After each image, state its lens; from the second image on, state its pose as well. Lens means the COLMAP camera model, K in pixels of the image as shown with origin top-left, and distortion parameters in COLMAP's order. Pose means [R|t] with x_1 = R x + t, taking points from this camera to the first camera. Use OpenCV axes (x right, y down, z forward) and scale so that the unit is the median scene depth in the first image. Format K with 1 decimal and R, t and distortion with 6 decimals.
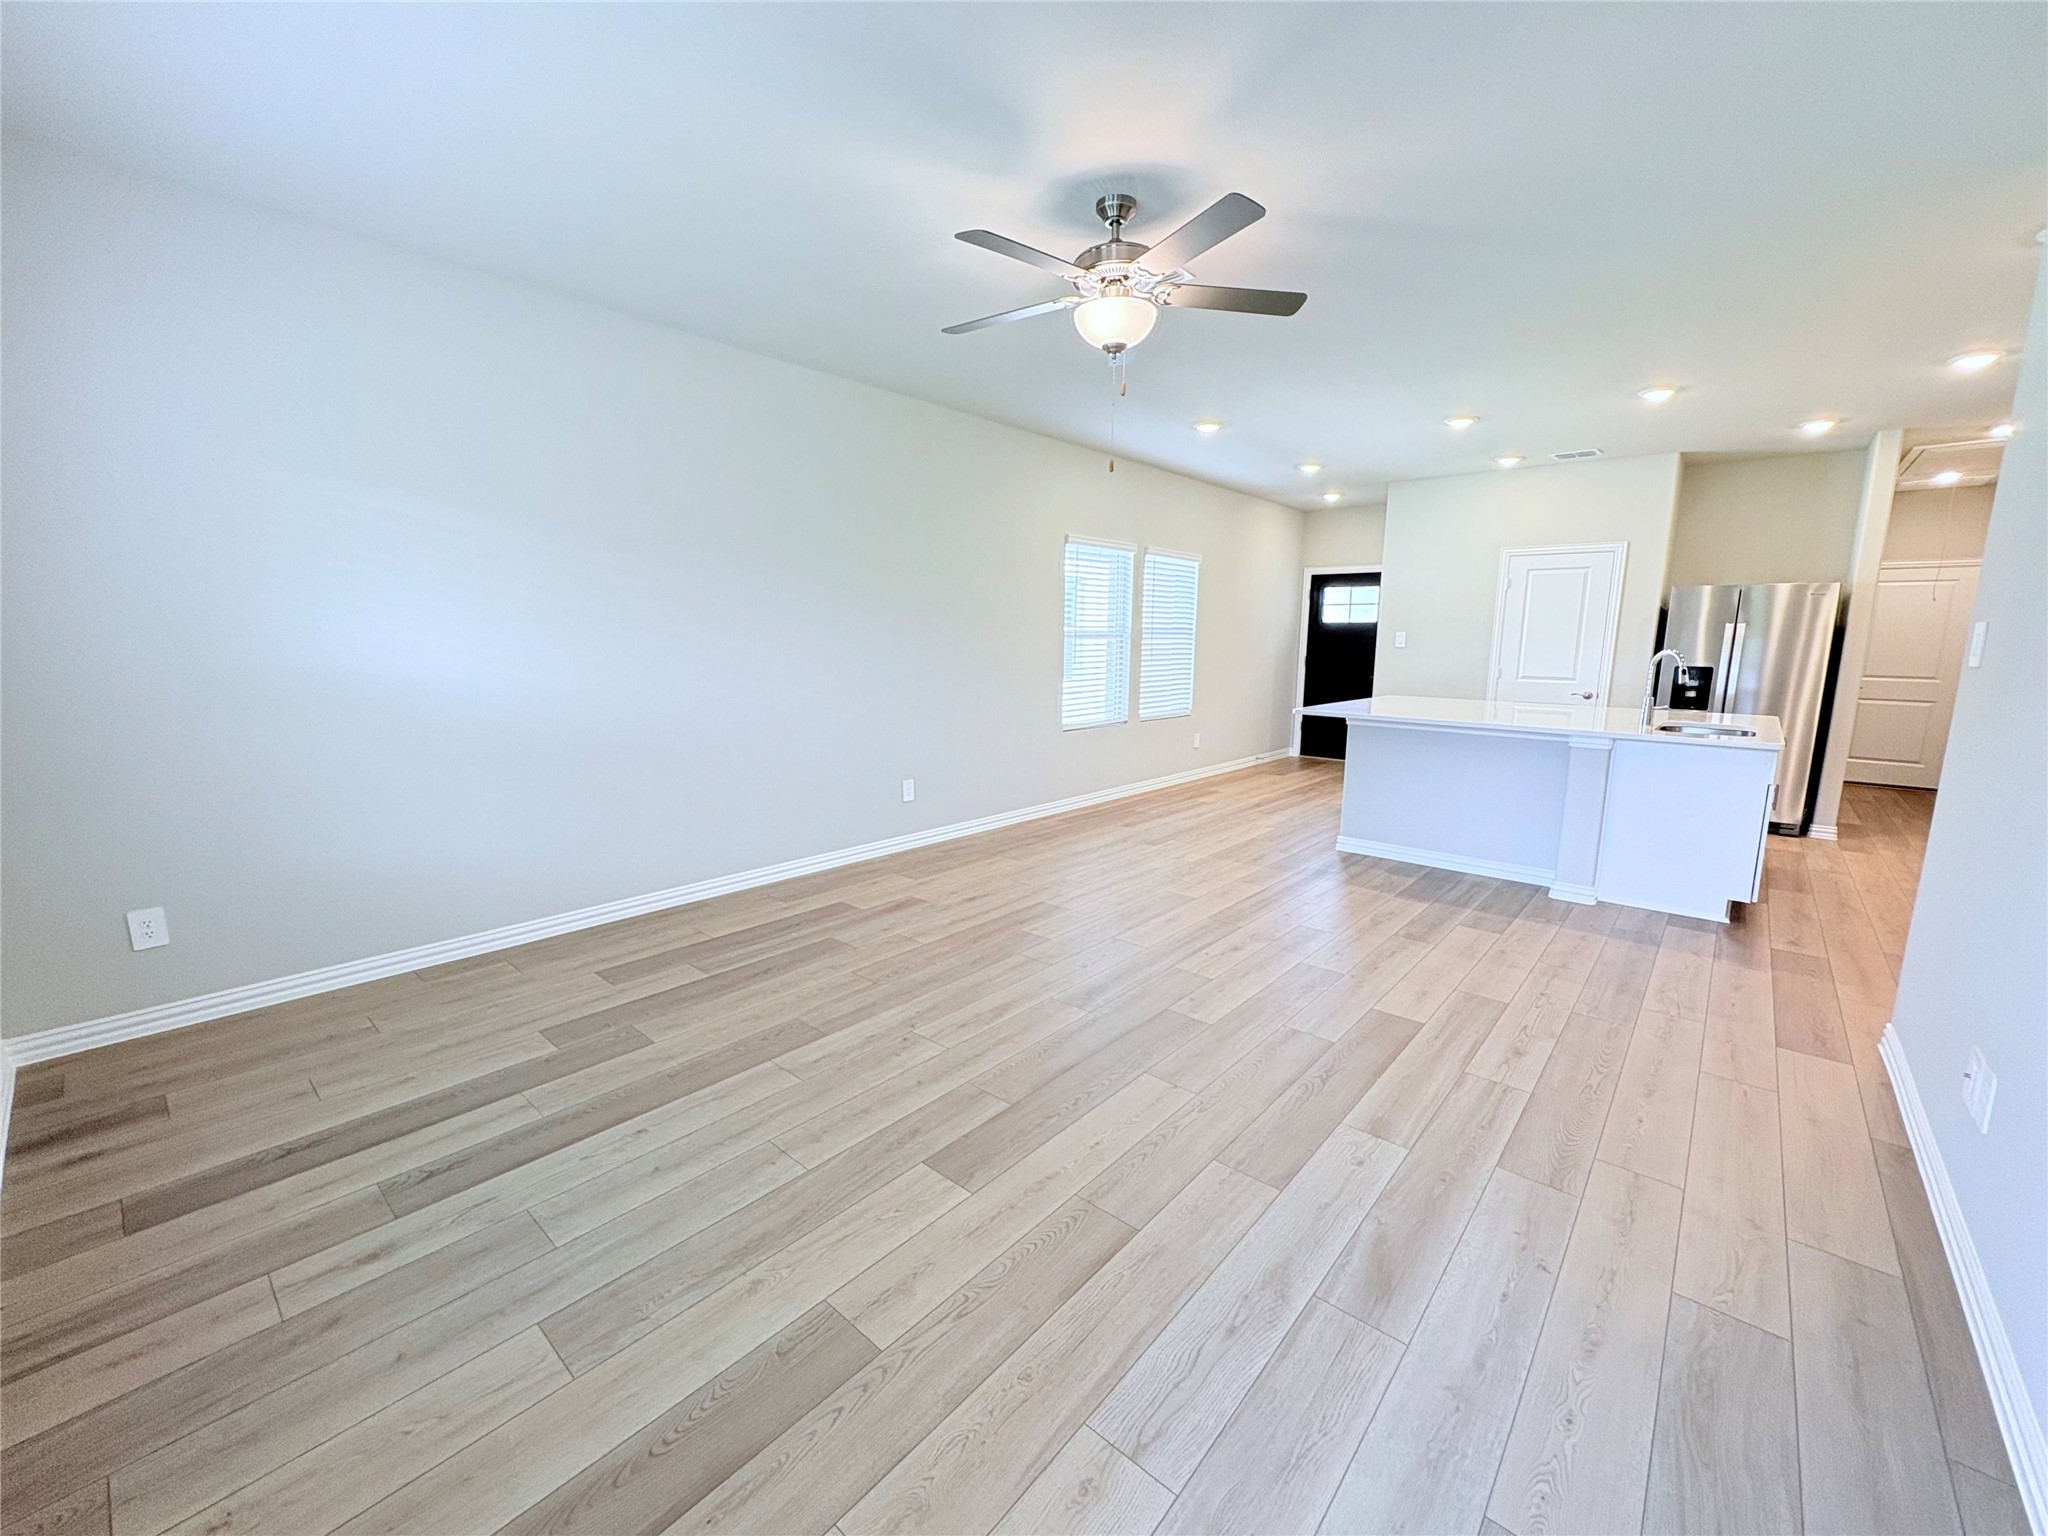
lens RADIAL K [[818.3, 0, 1020.1], [0, 818.3, 770.0], [0, 0, 1]] dist [-0.000468, 0.000227]
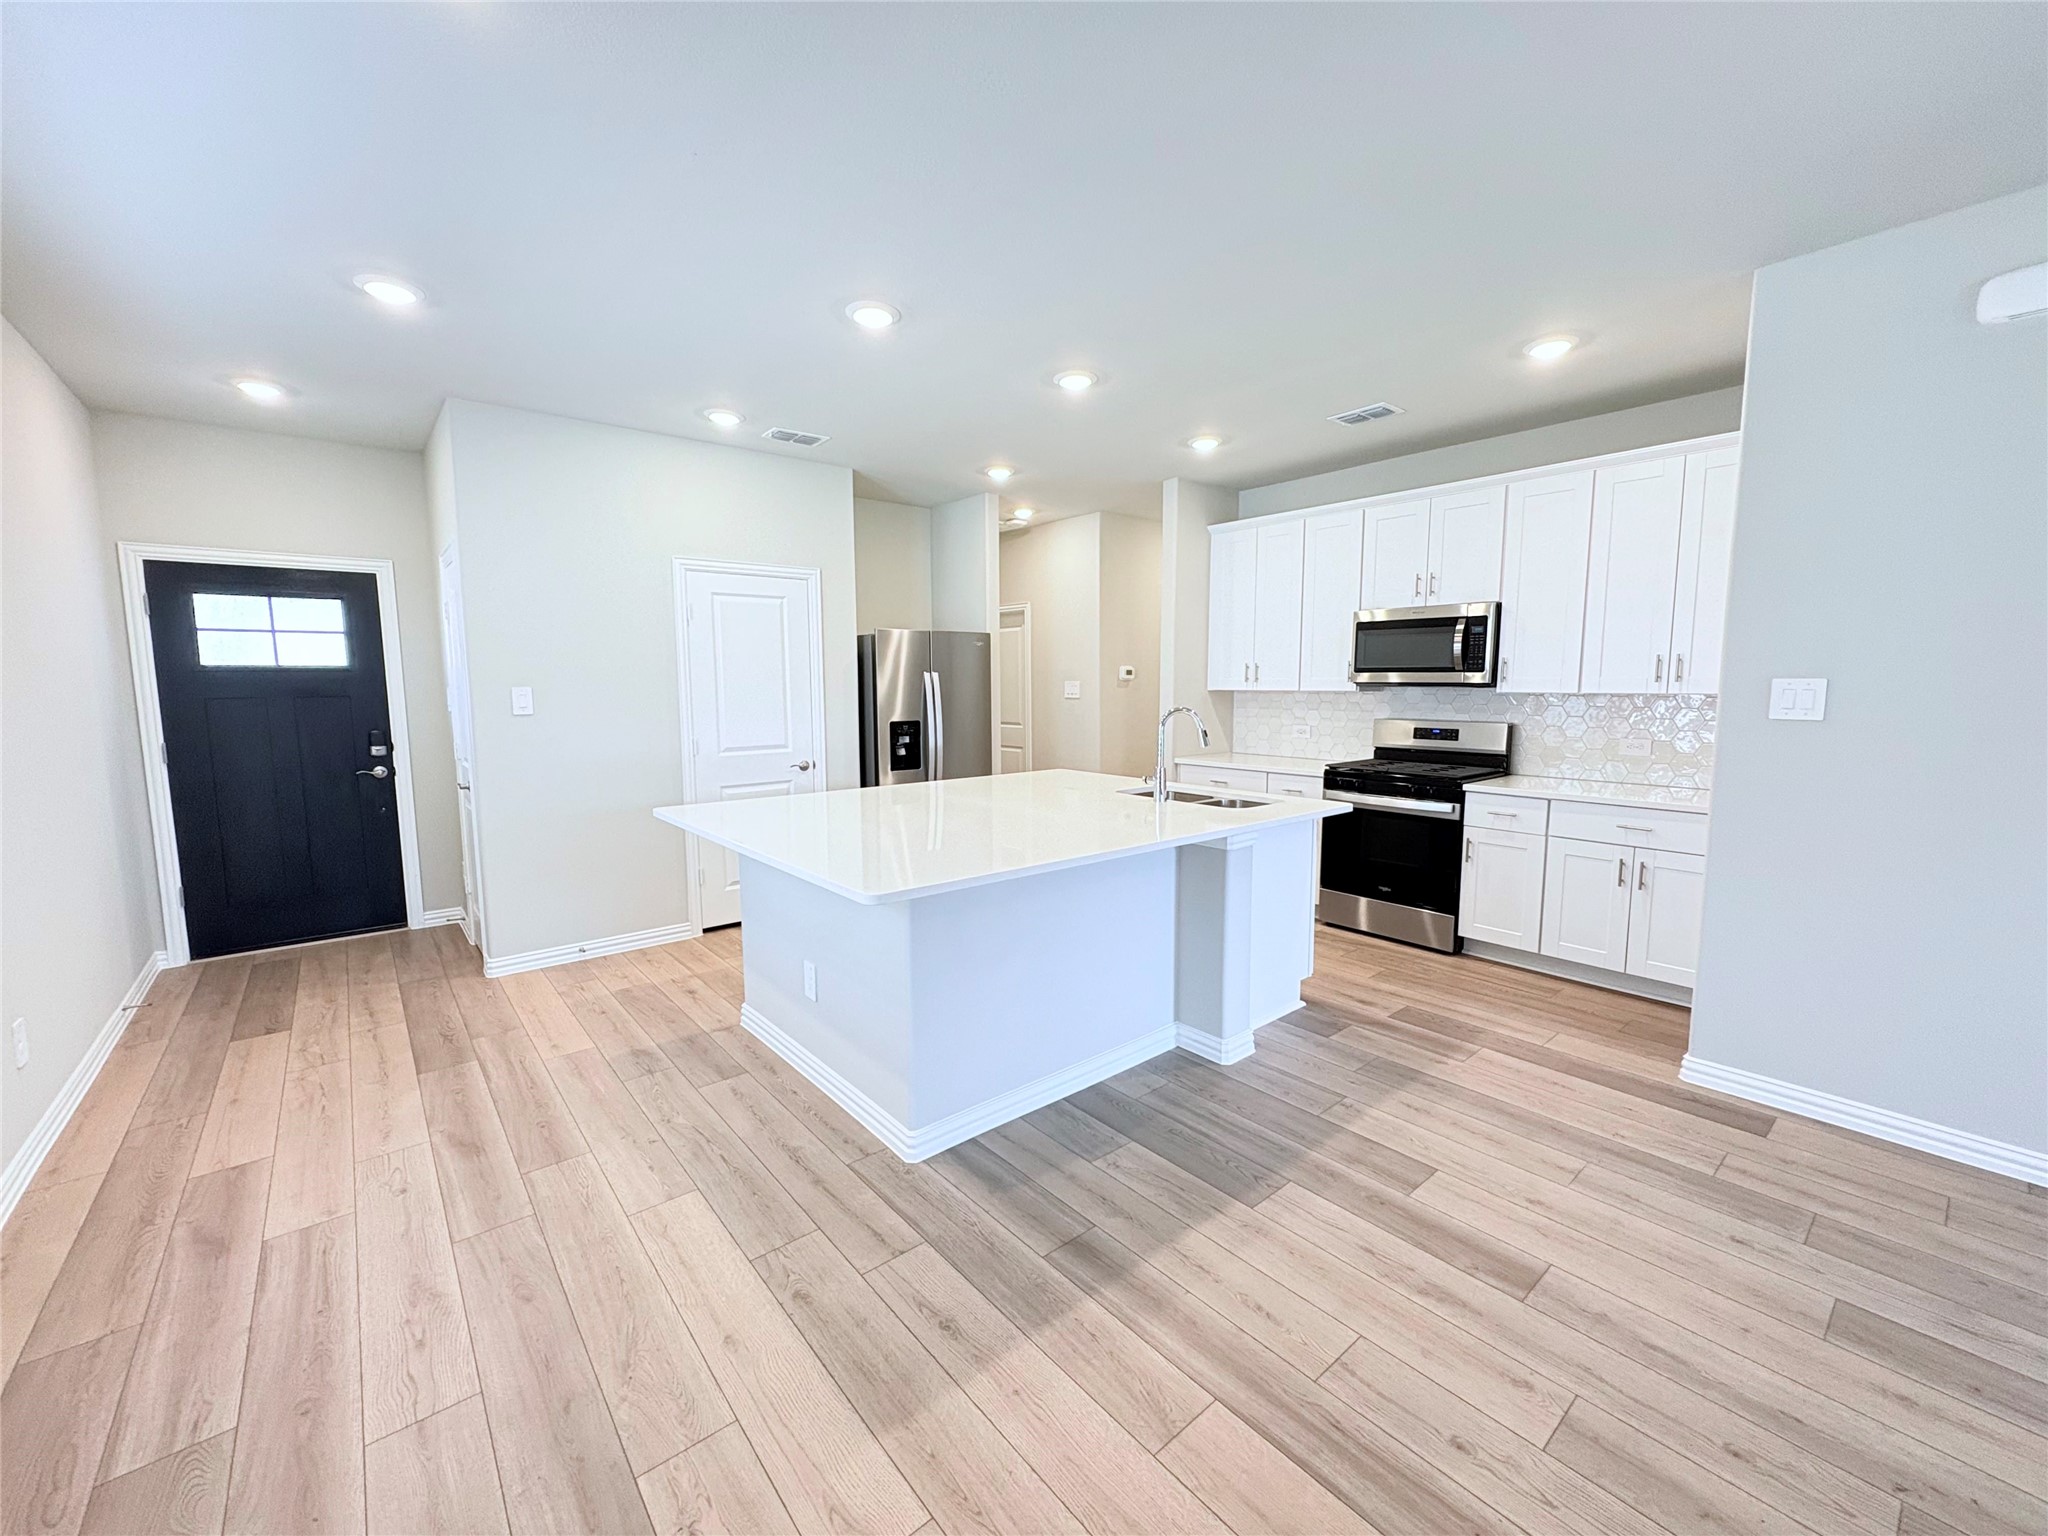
lens RADIAL K [[818.3, 0, 1020.1], [0, 818.3, 770.0], [0, 0, 1]] dist [-0.000468, 0.000227]
pose [[0.160472, -0.111666, 0.980704, -0.024640], [0.169215, 0.981982, 0.084122, -0.146059], [-0.972427, 0.152451, 0.176477, 0.836134]]
